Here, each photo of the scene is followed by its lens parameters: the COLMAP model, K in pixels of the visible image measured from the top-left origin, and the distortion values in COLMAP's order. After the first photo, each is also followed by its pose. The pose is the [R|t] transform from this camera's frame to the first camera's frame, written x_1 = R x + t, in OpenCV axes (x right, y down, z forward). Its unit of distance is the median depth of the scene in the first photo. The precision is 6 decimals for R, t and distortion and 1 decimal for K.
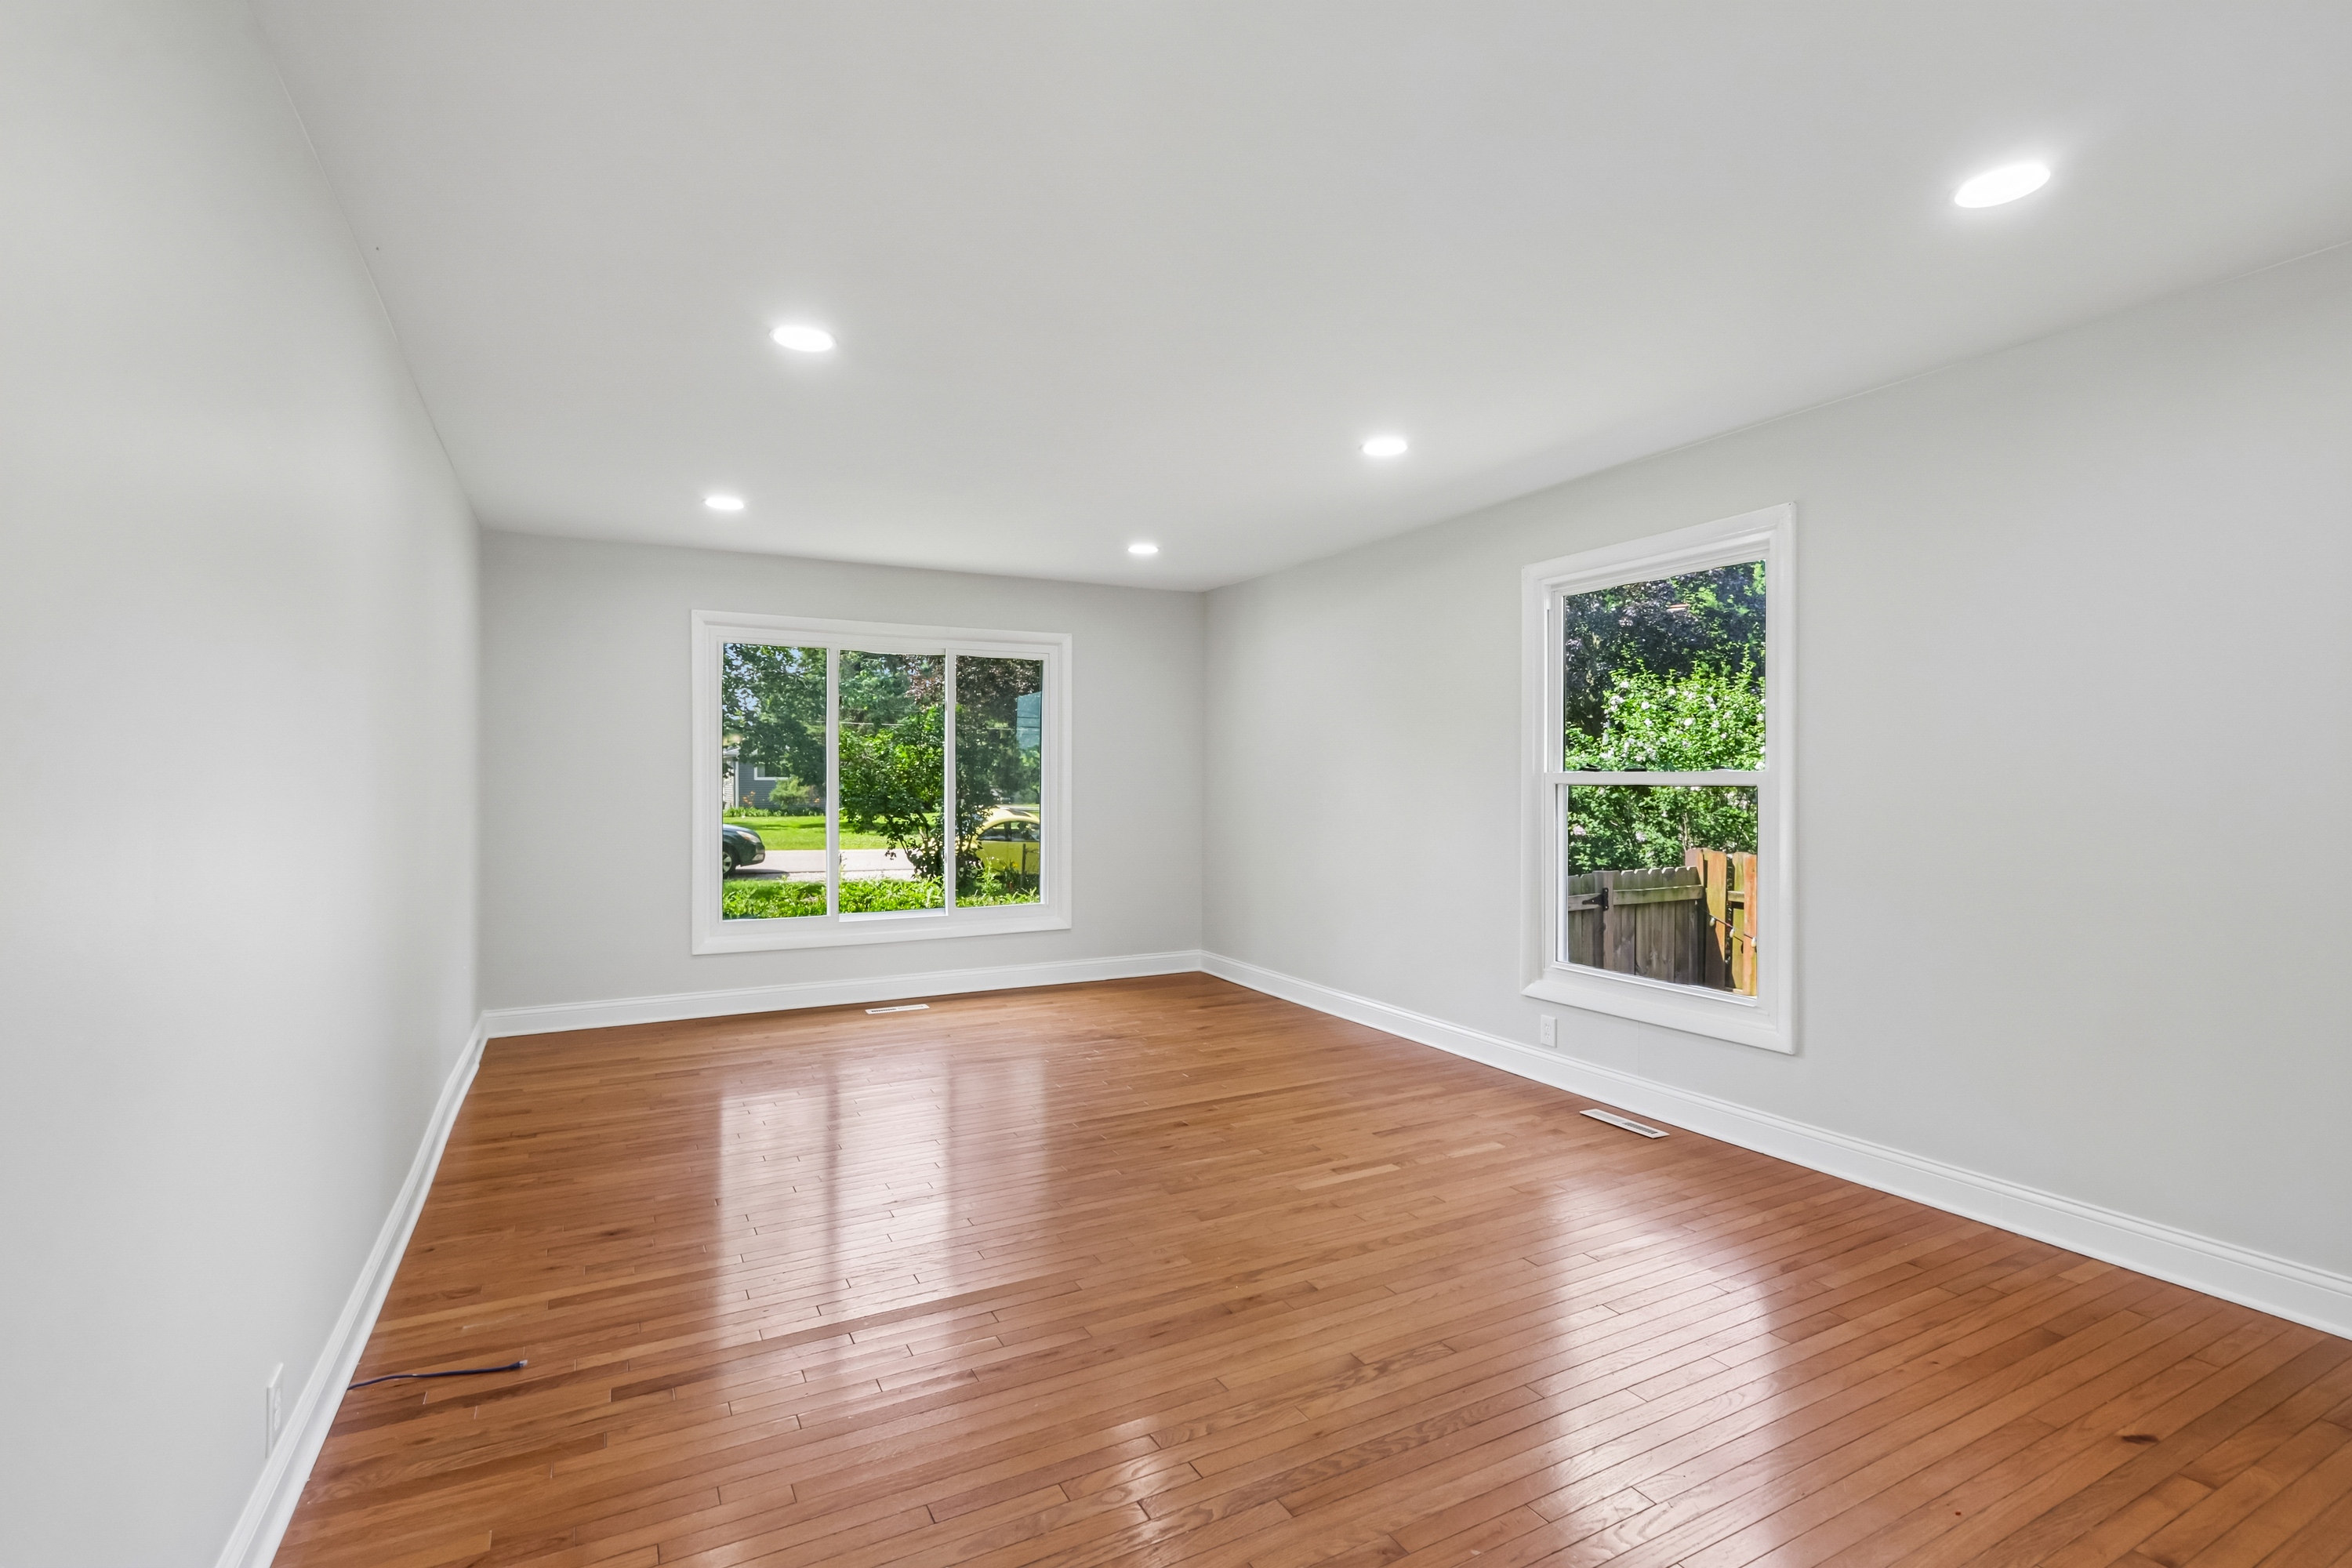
lens RADIAL K [[1089.6, 0, 1179.2], [0, 1089.6, 787.9], [0, 0, 1]] dist [-0.000192, 0.000204]
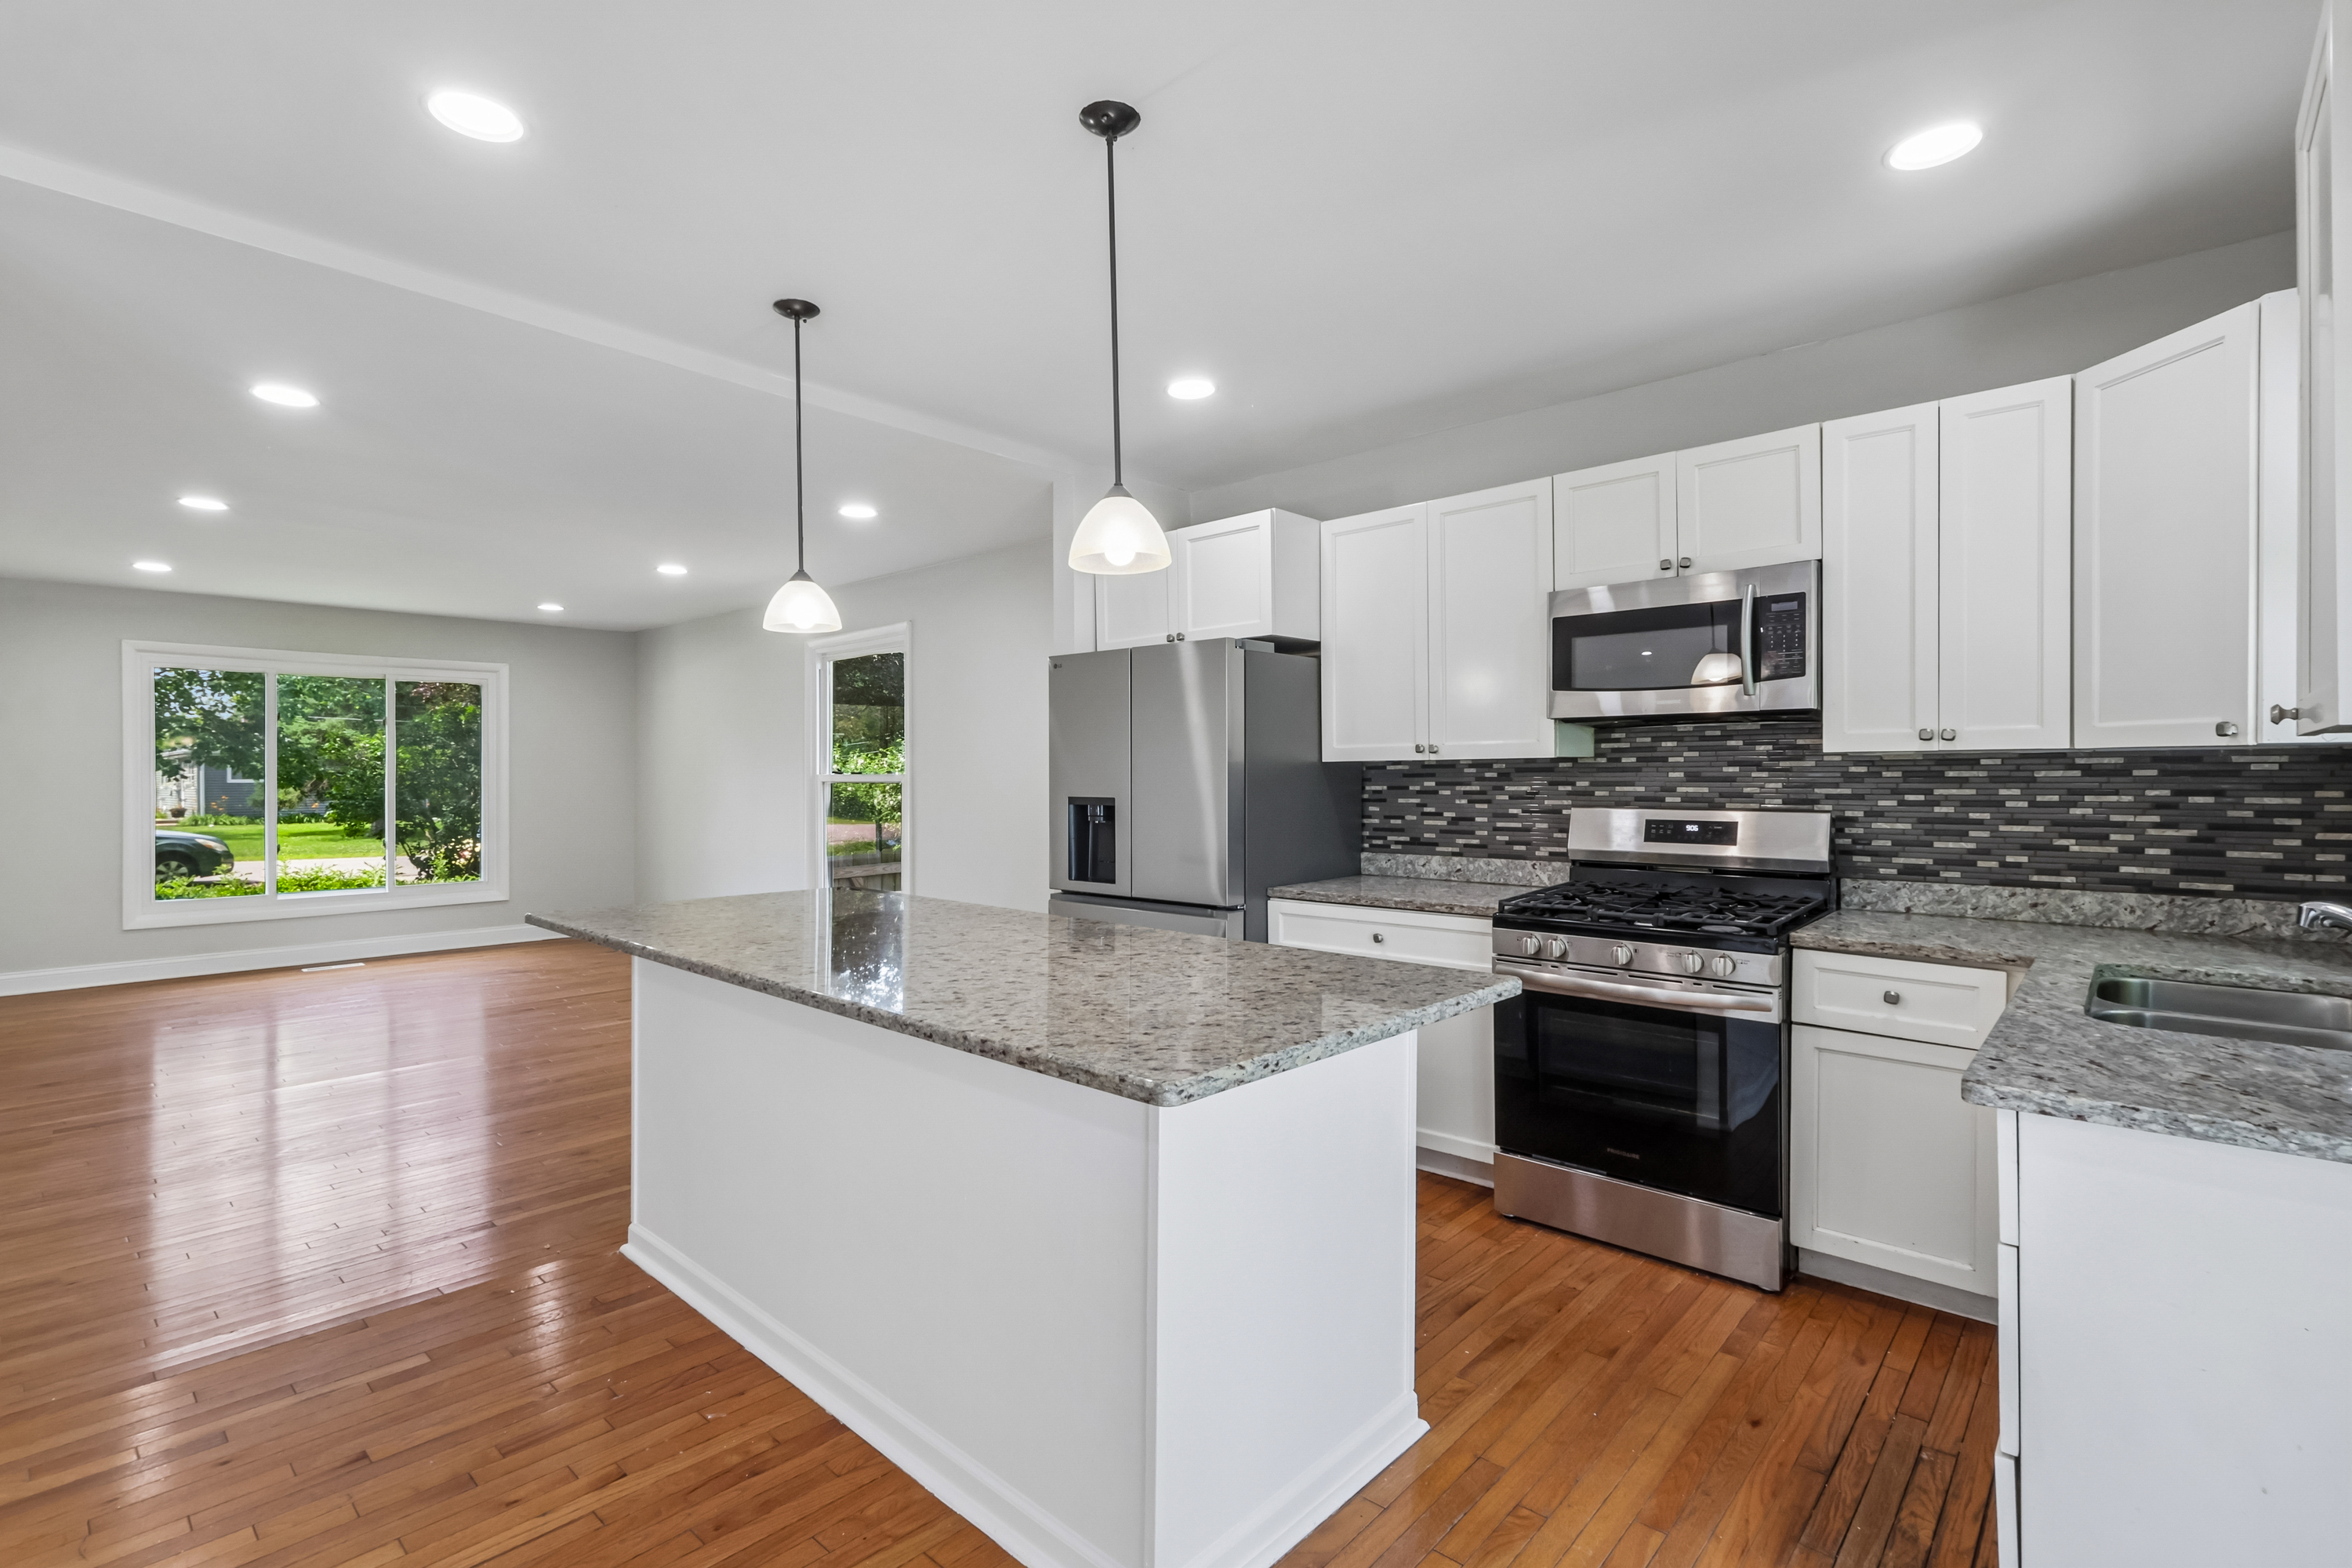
lens RADIAL K [[1089.6, 0, 1173.1], [0, 1089.6, 770.9], [0, 0, 1]] dist [-0.000192, 0.000204]
pose [[0.943182, -0.000756, 0.332277, 0.189391], [0.005925, 0.999877, -0.014543, 0.003490], [-0.332225, 0.015685, 0.943070, -0.396053]]
